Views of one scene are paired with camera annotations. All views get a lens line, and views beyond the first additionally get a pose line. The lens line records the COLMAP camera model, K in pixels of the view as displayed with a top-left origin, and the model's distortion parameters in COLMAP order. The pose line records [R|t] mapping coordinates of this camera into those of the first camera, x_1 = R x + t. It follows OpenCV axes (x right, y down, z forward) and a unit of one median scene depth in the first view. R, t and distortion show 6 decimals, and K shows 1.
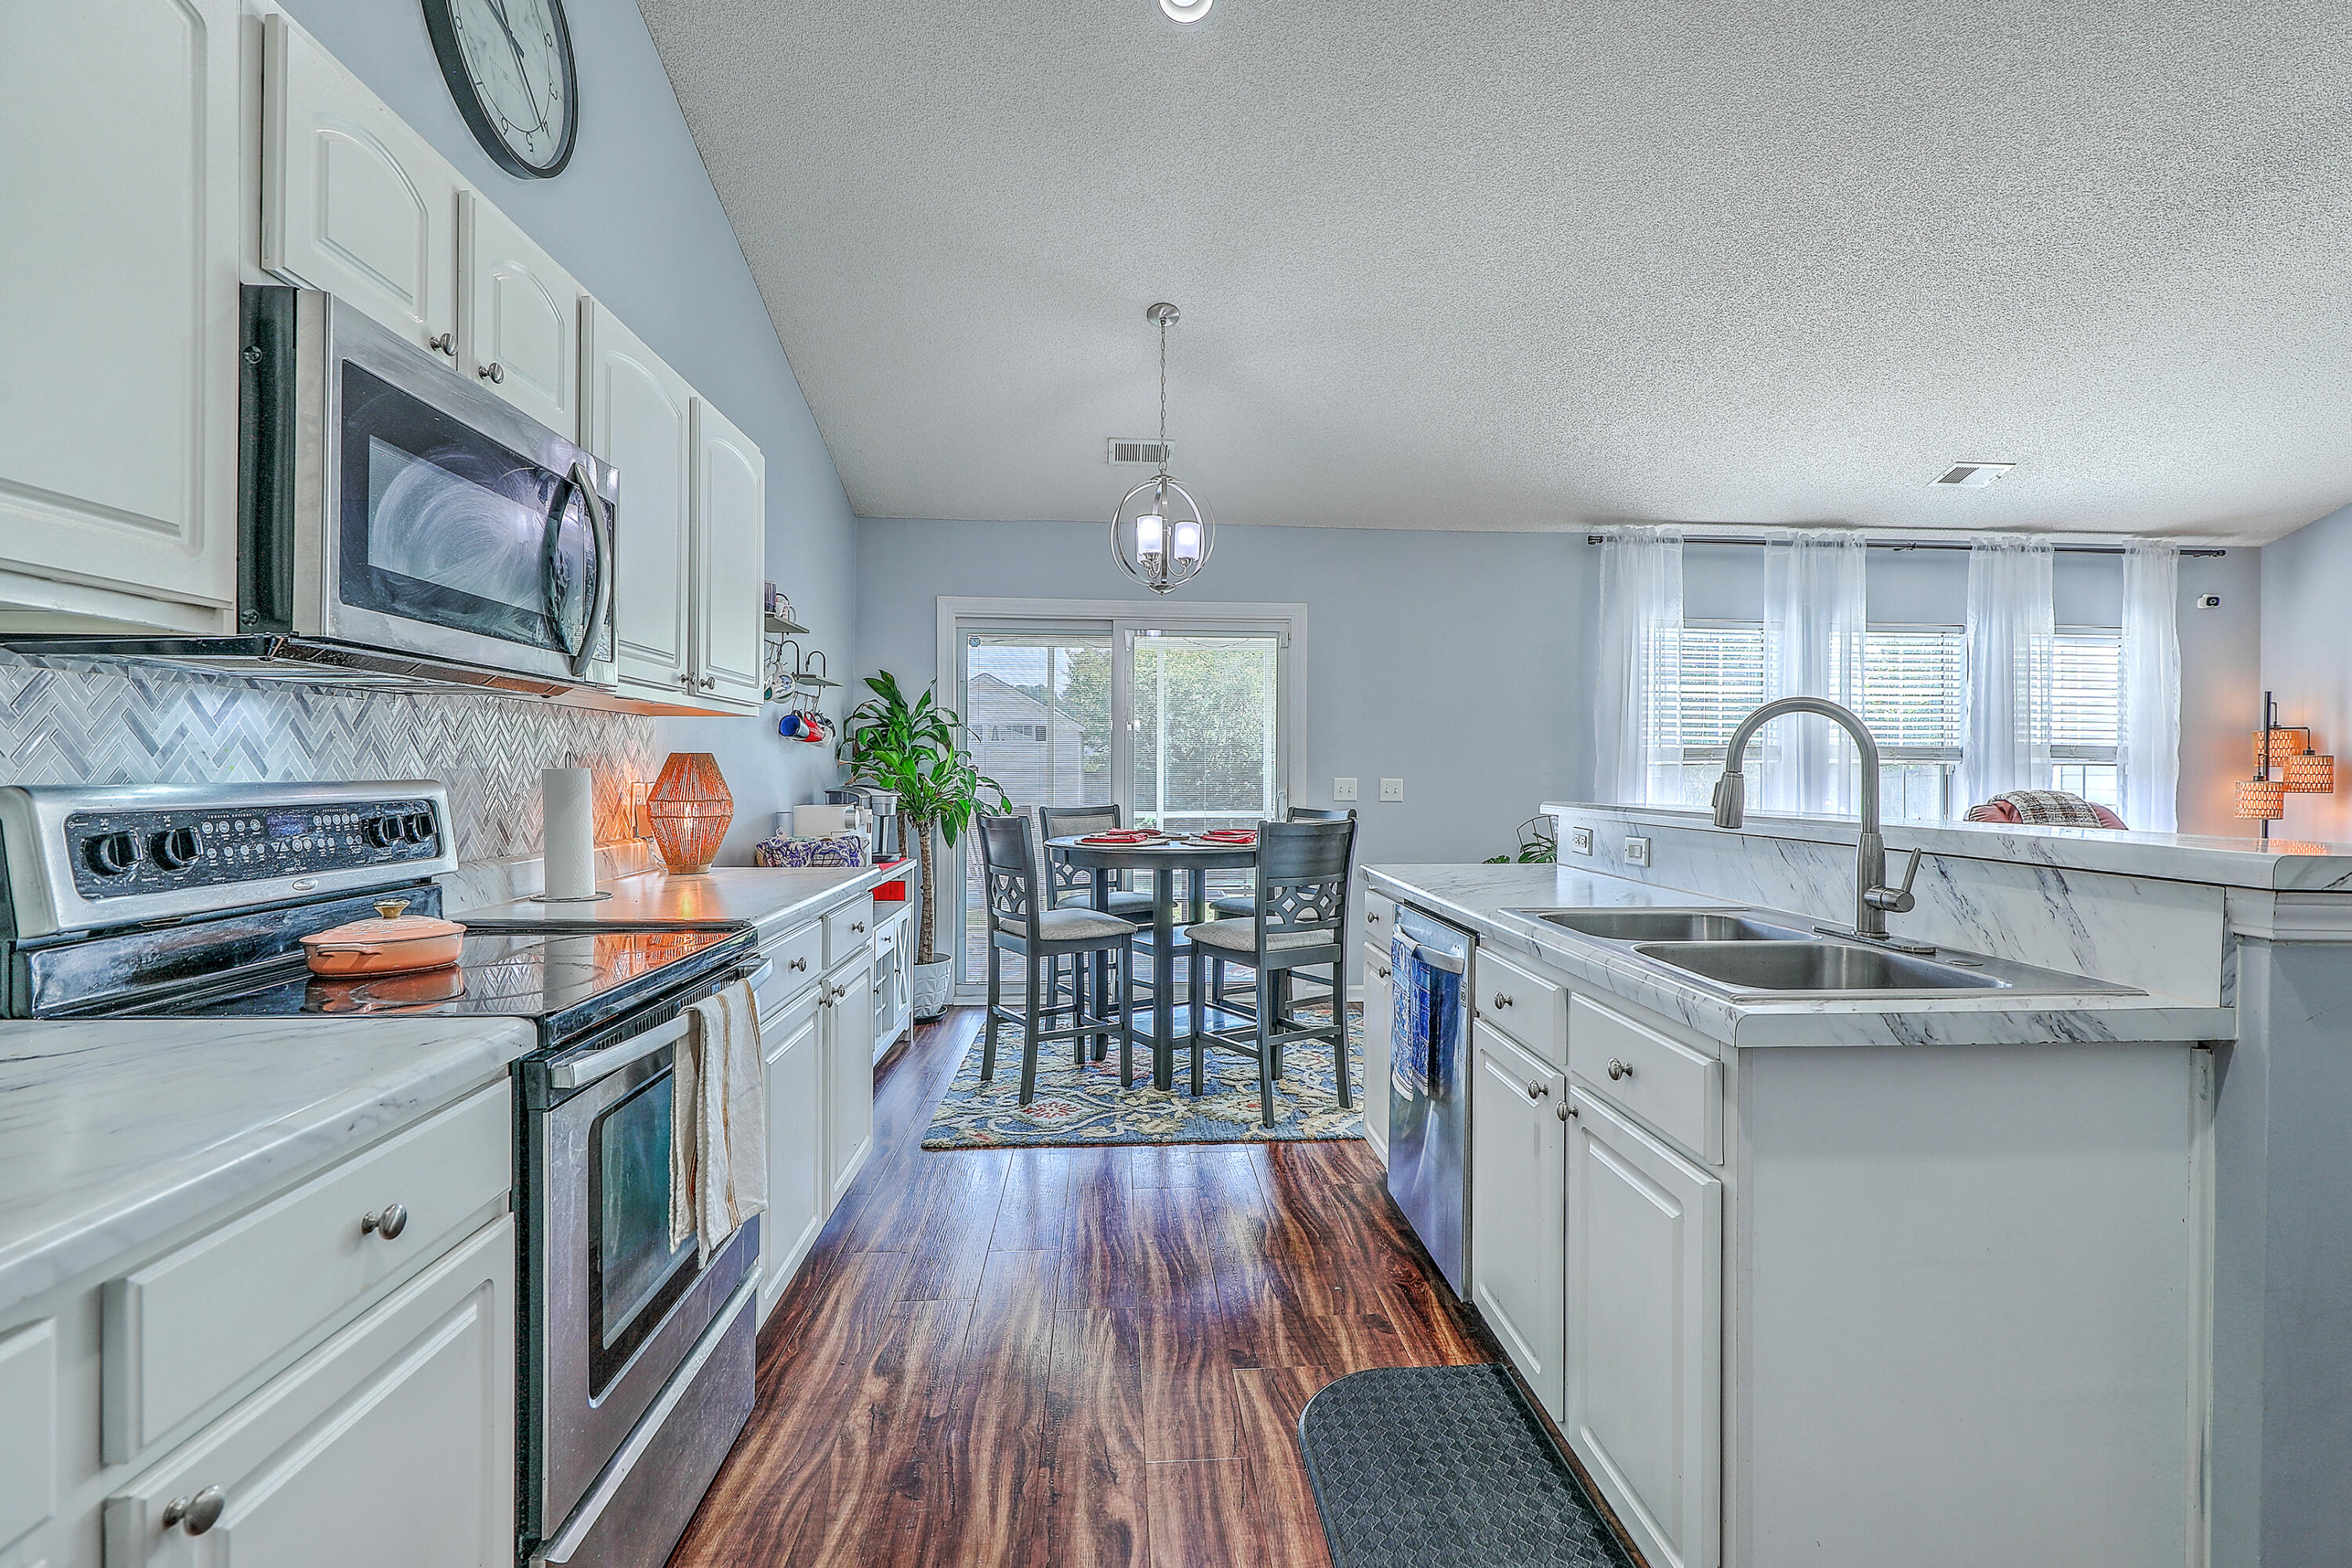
lens RADIAL K [[1069.1, 0, 1184.9], [0, 1069.1, 768.1], [0, 0, 1]] dist [0.000684, 0.001140]
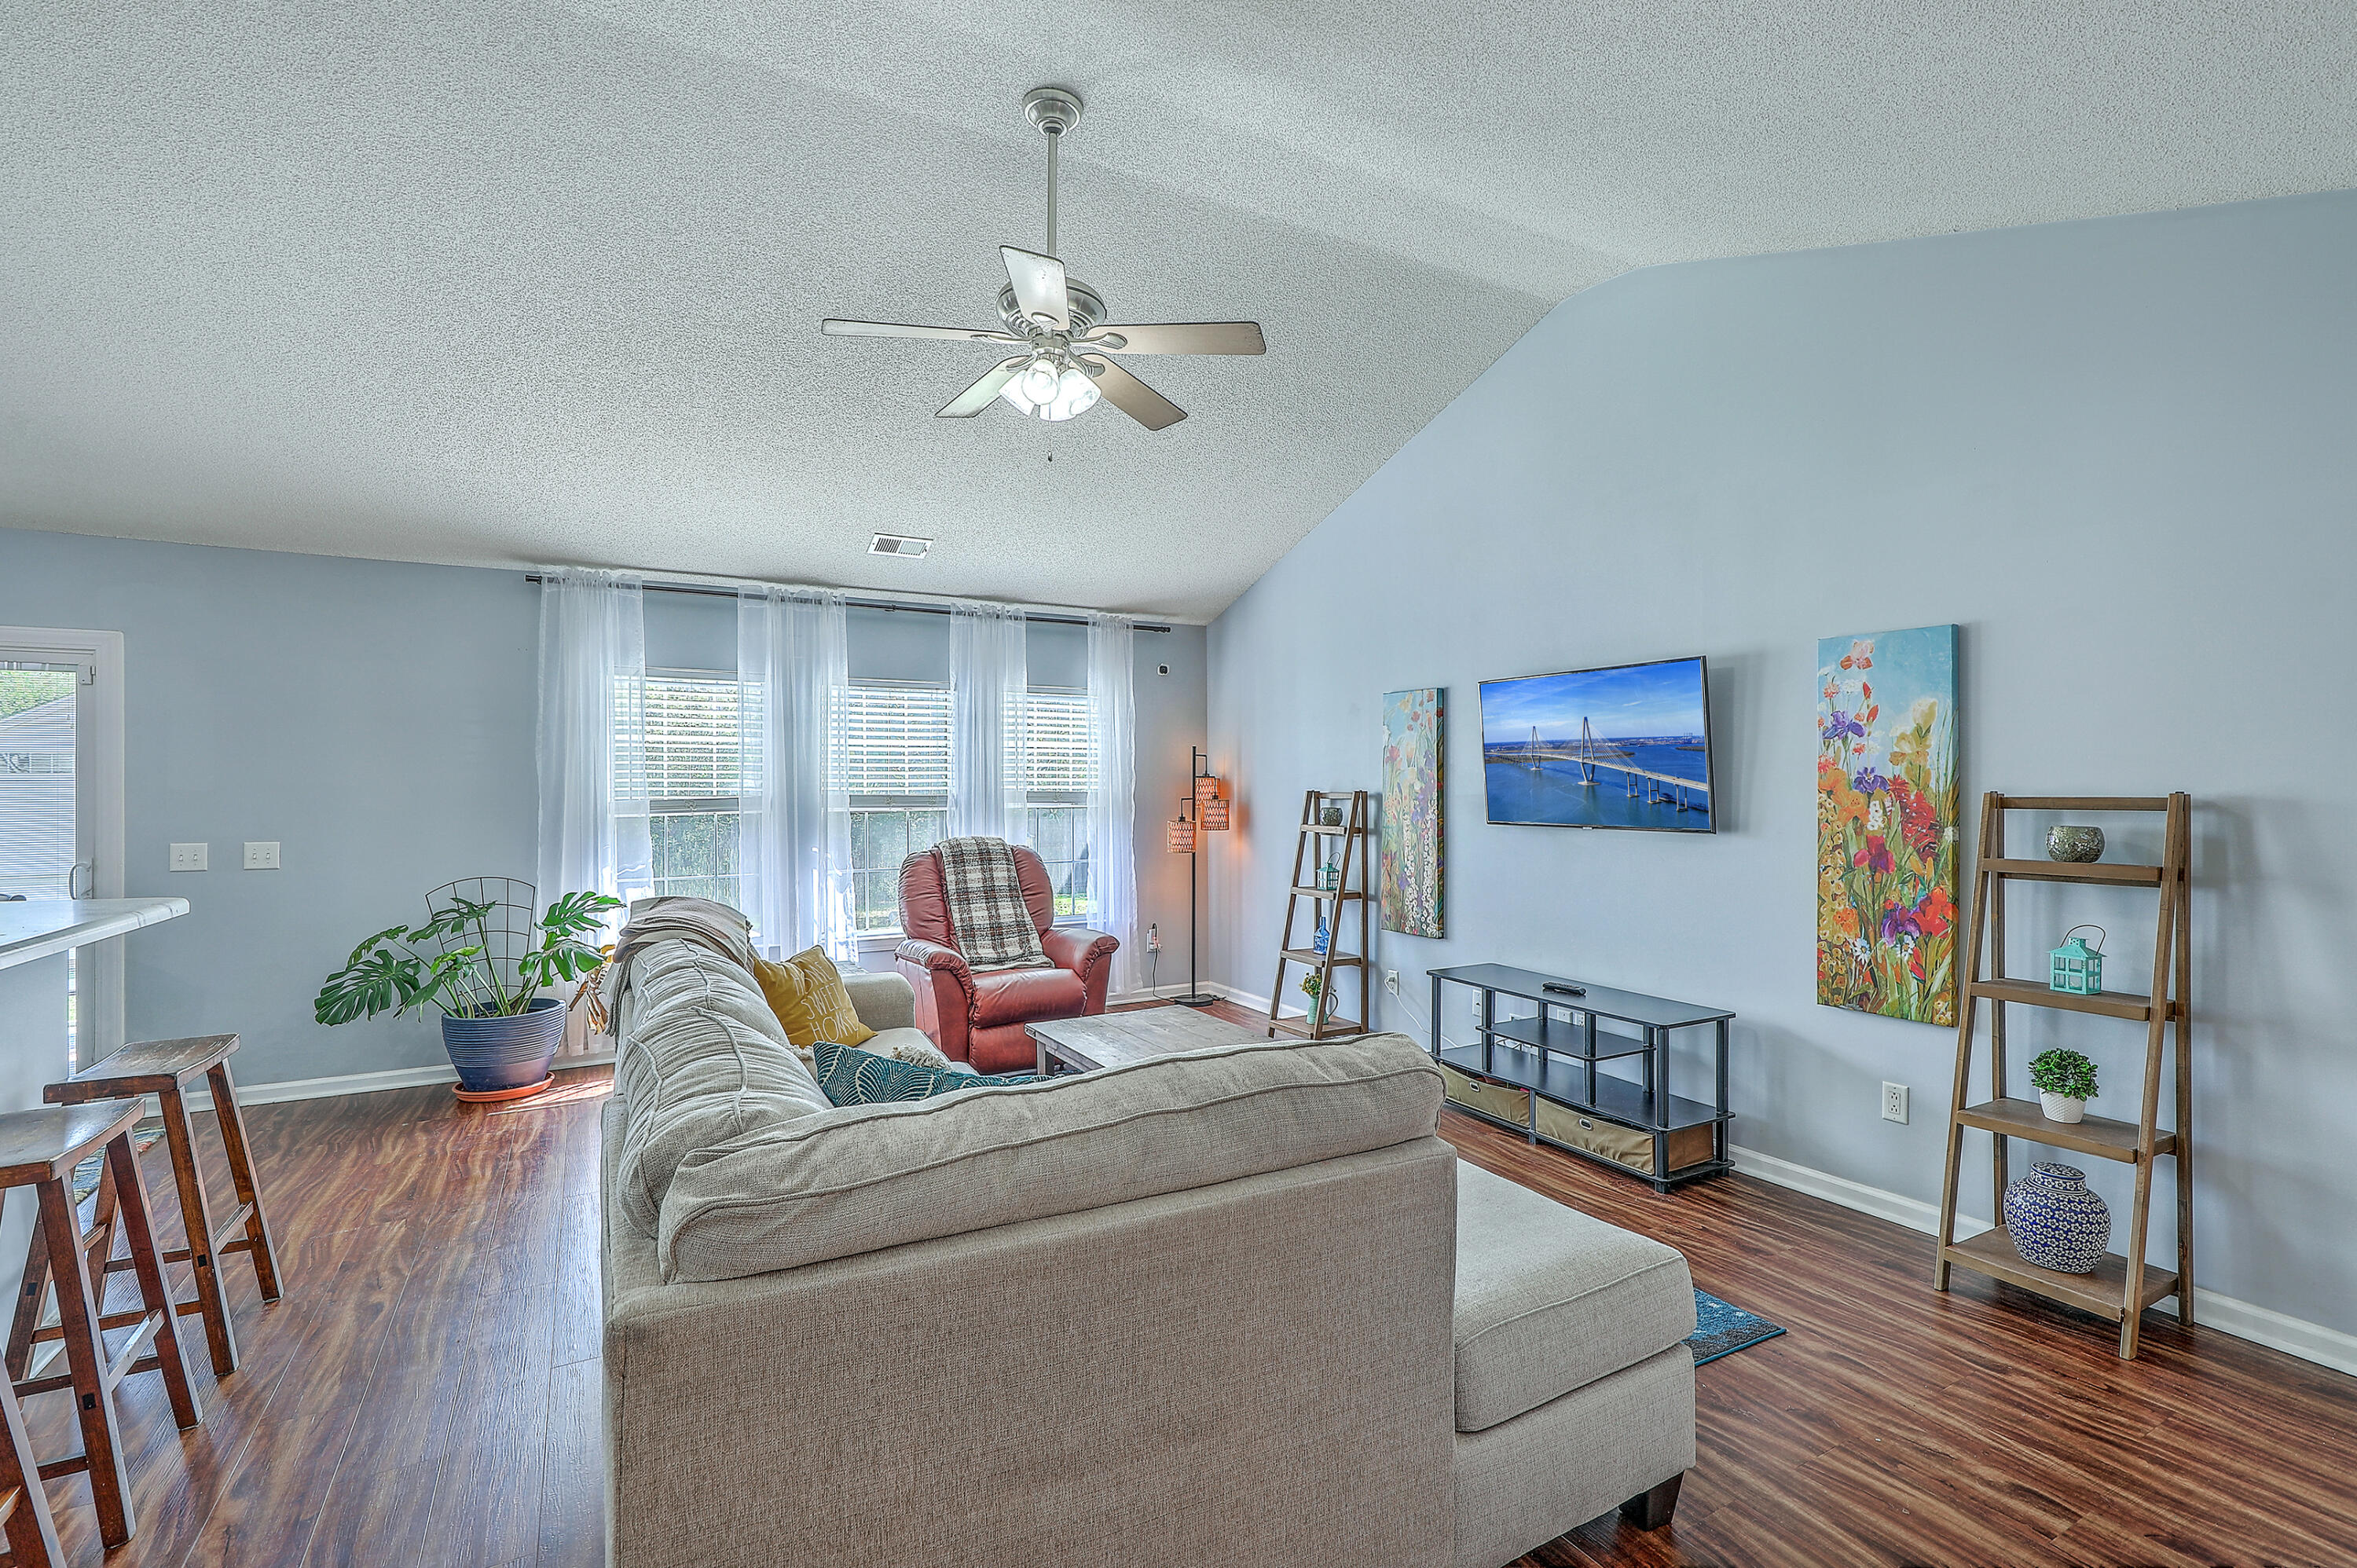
lens RADIAL K [[1071.3, 0, 1186.9], [0, 1071.3, 786.5], [0, 0, 1]] dist [0.000684, 0.001140]
pose [[0.900544, -0.011120, 0.434623, 0.514520], [0.012527, 0.999921, -0.000372, -0.028408], [-0.434585, 0.005779, 0.900612, -0.085898]]
